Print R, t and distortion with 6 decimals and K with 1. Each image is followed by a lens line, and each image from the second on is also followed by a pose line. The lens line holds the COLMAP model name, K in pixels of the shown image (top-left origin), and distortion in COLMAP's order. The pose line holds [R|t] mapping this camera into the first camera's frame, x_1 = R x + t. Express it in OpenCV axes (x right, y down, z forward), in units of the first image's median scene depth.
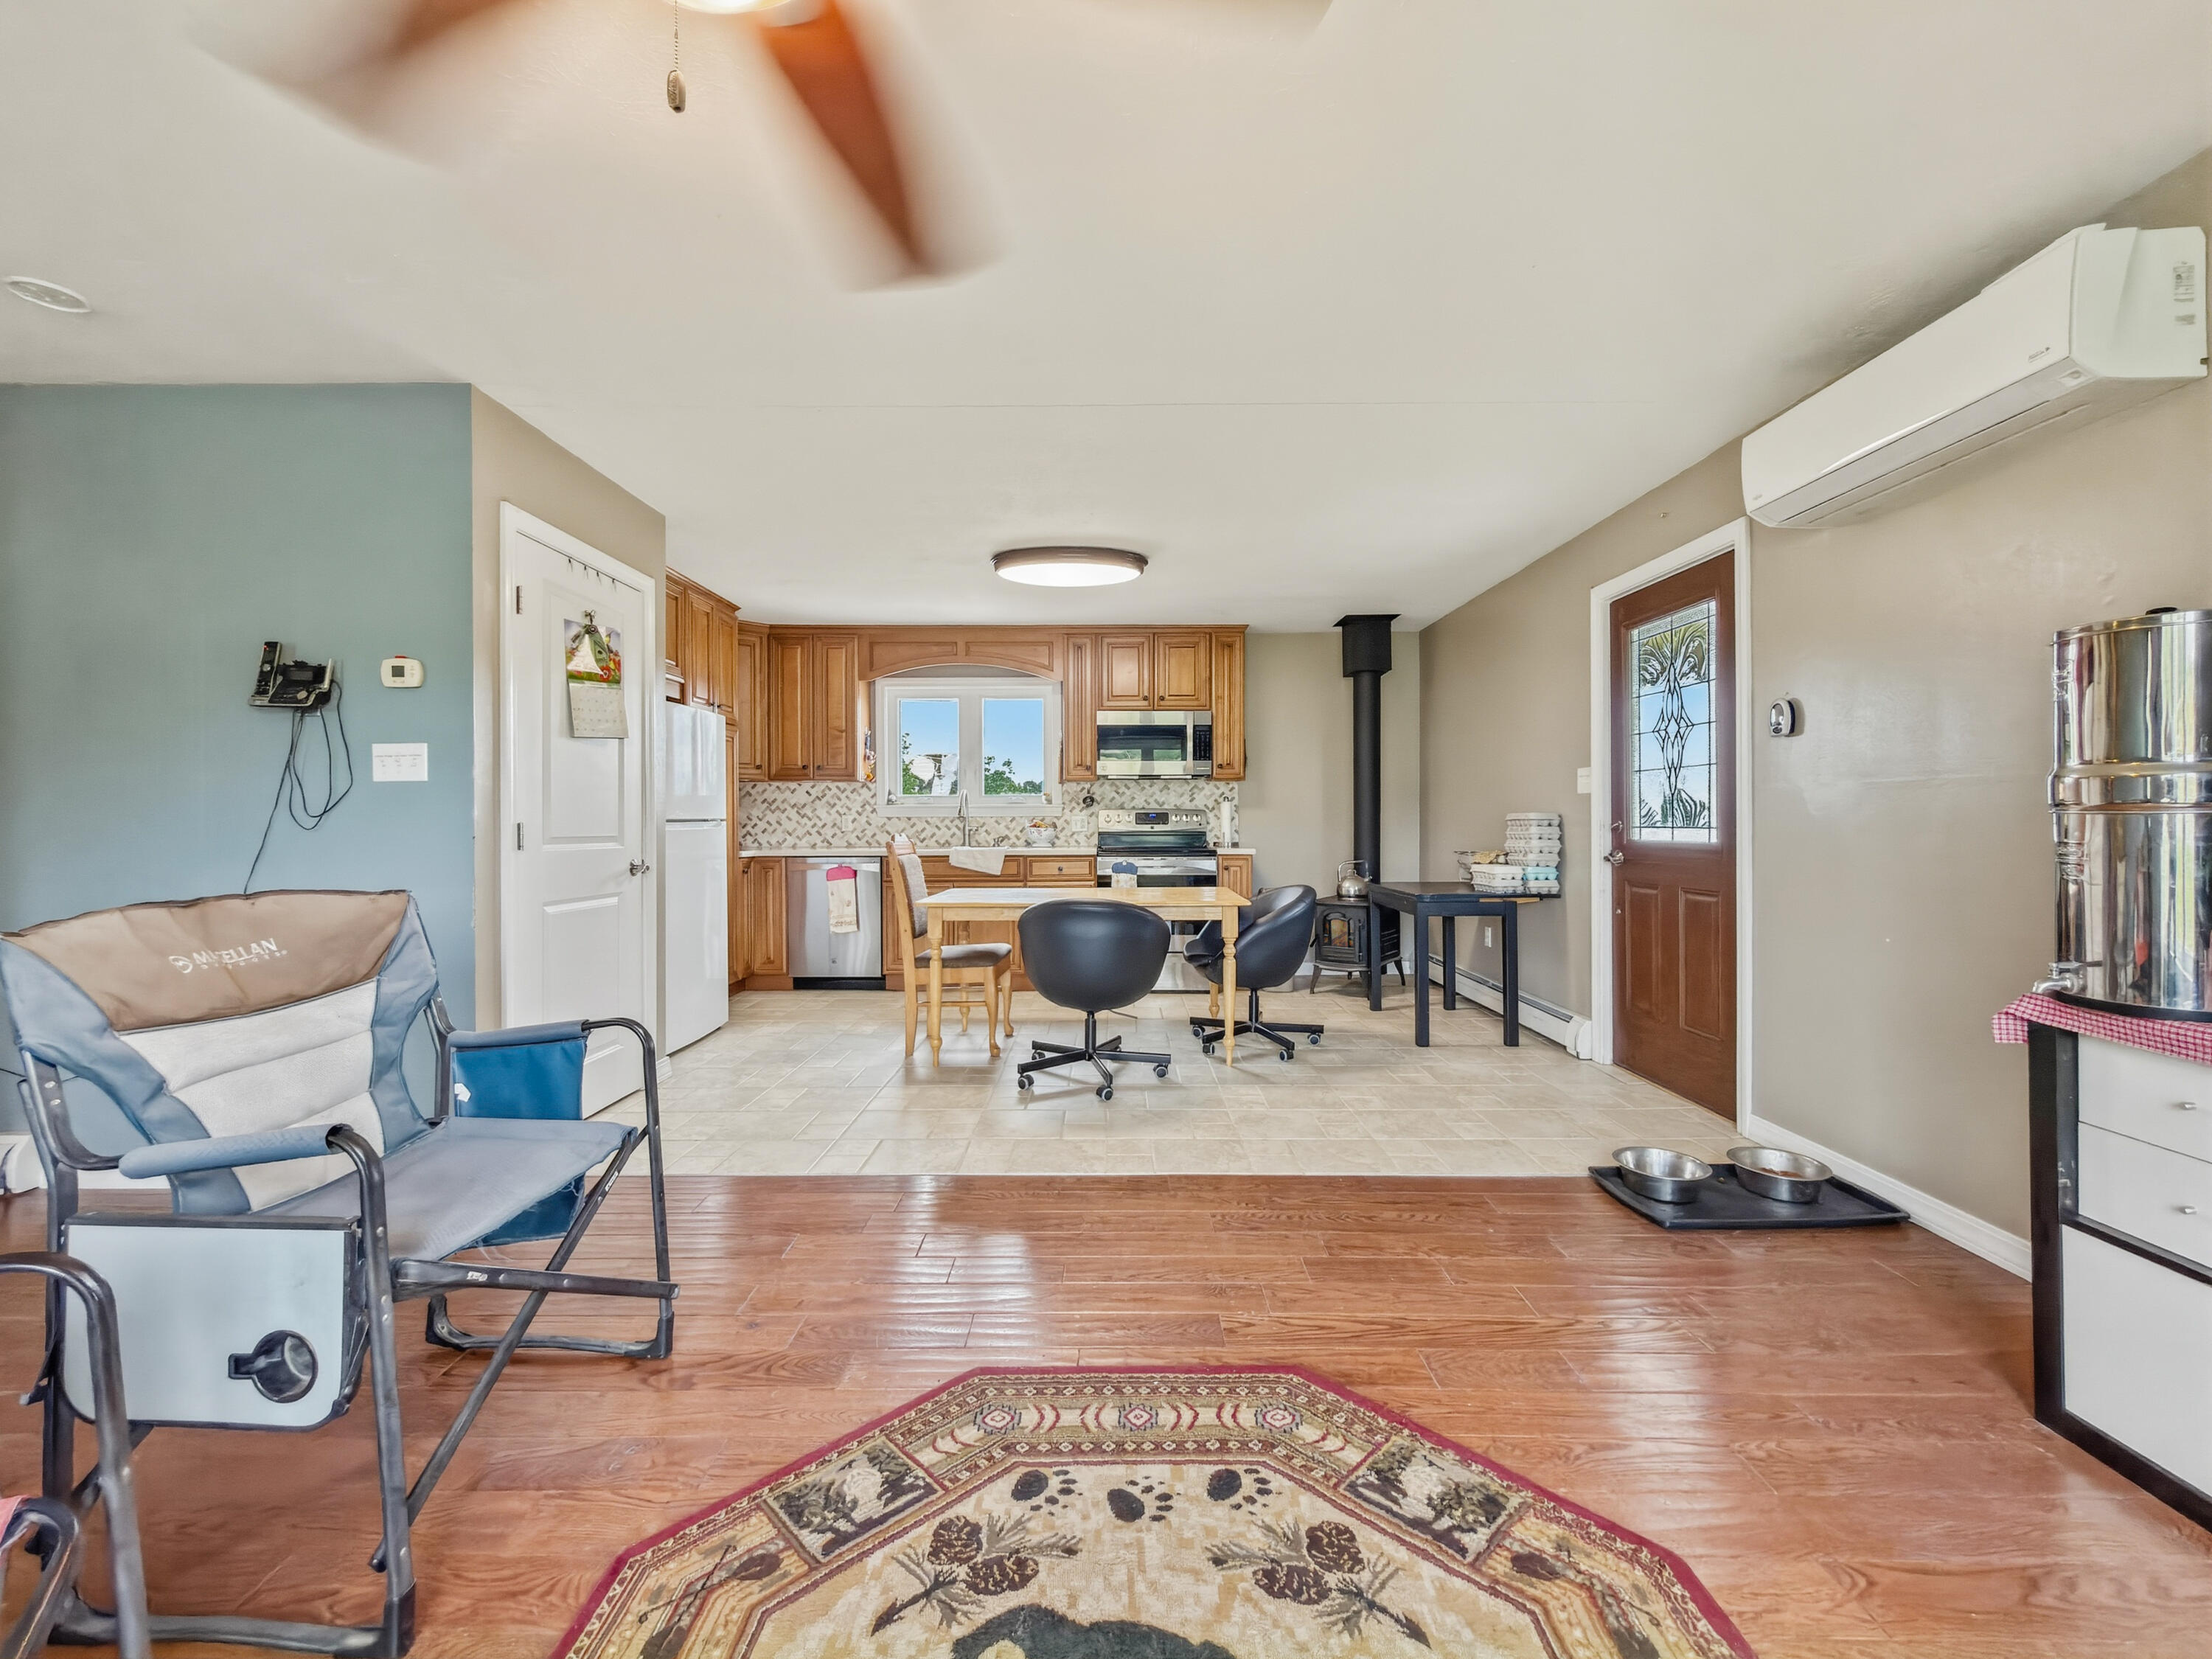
lens RADIAL K [[885.3, 0, 1108.7], [0, 885.3, 824.0], [0, 0, 1]] dist [-0.000431, -0.000002]
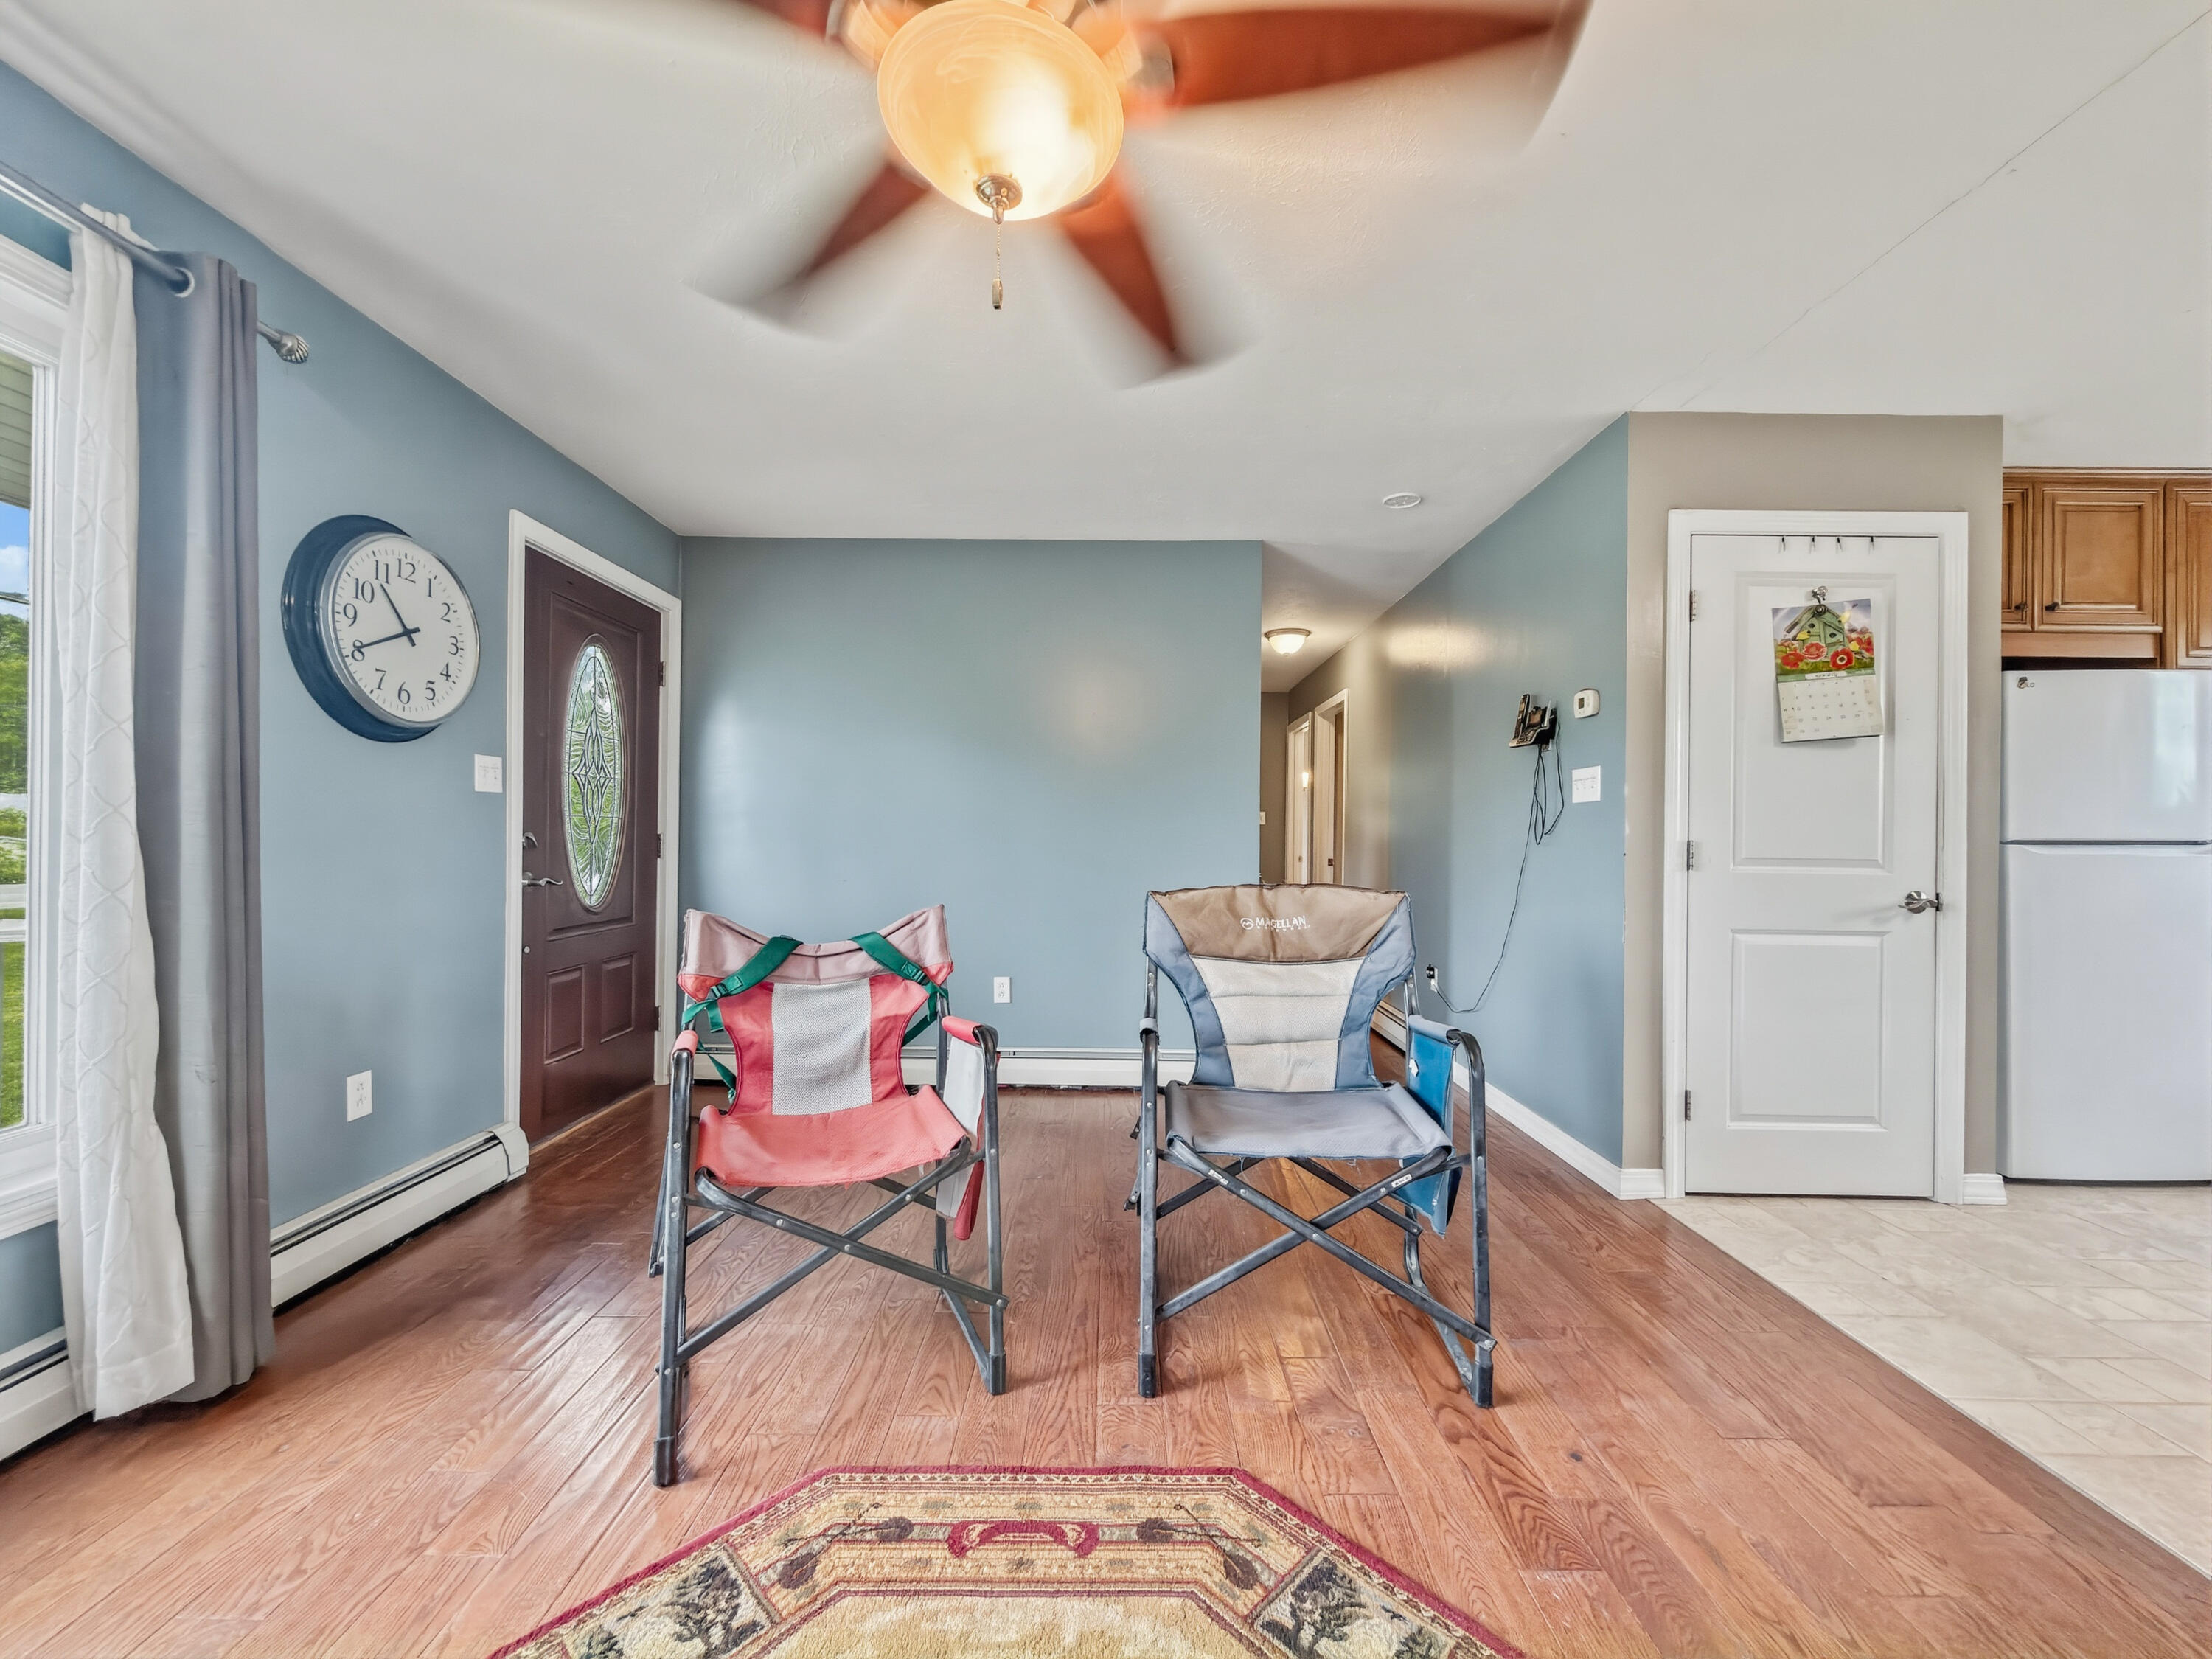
lens RADIAL K [[879.9, 0, 1109.2], [0, 879.9, 833.2], [0, 0, 1]] dist [-0.000002, -0.000133]
pose [[0.000252, -0.003711, -0.999993, 0.542254], [-0.013021, 0.999908, -0.003714, 0.003652], [0.999915, 0.013021, 0.000204, 0.746661]]
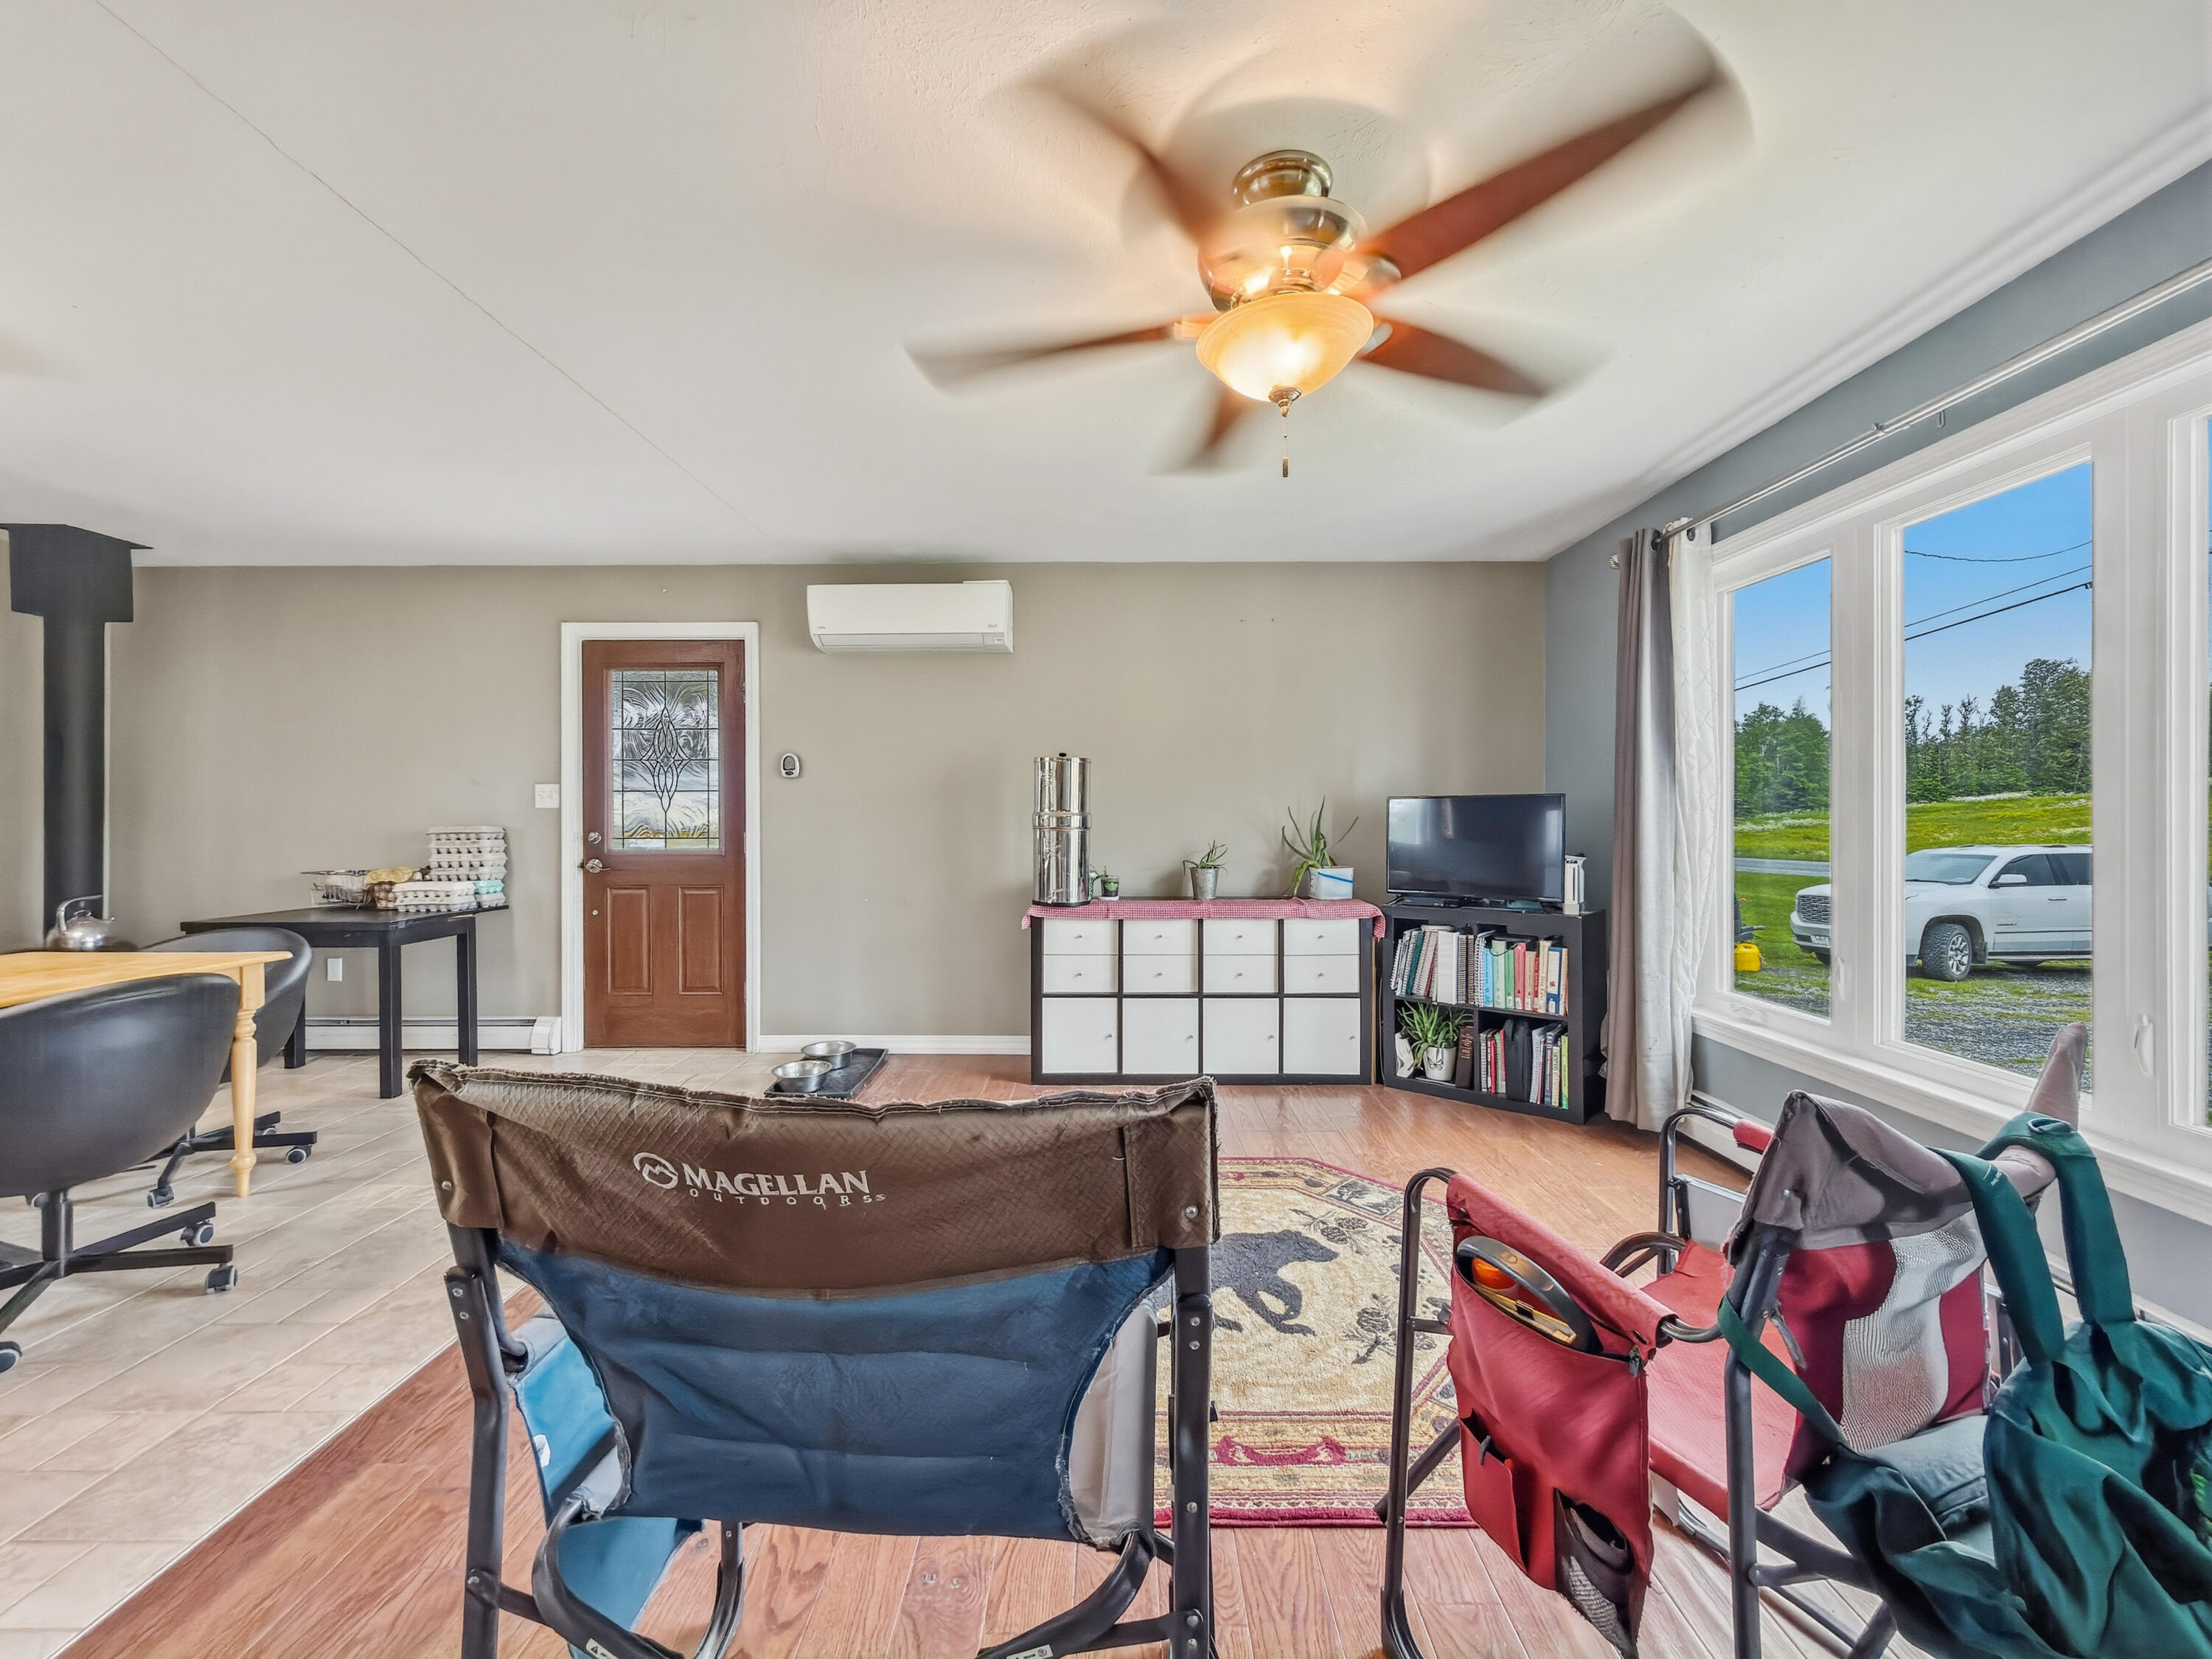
lens RADIAL K [[888.9, 0, 1107.9], [0, 888.9, 815.8], [0, 0, 1]] dist [-0.002144, -0.000076]
pose [[0.006715, 0.006152, 0.999959, -1.510090], [0.006835, 0.999957, -0.006198, -0.039691], [-0.999954, 0.006876, 0.006673, 0.867804]]
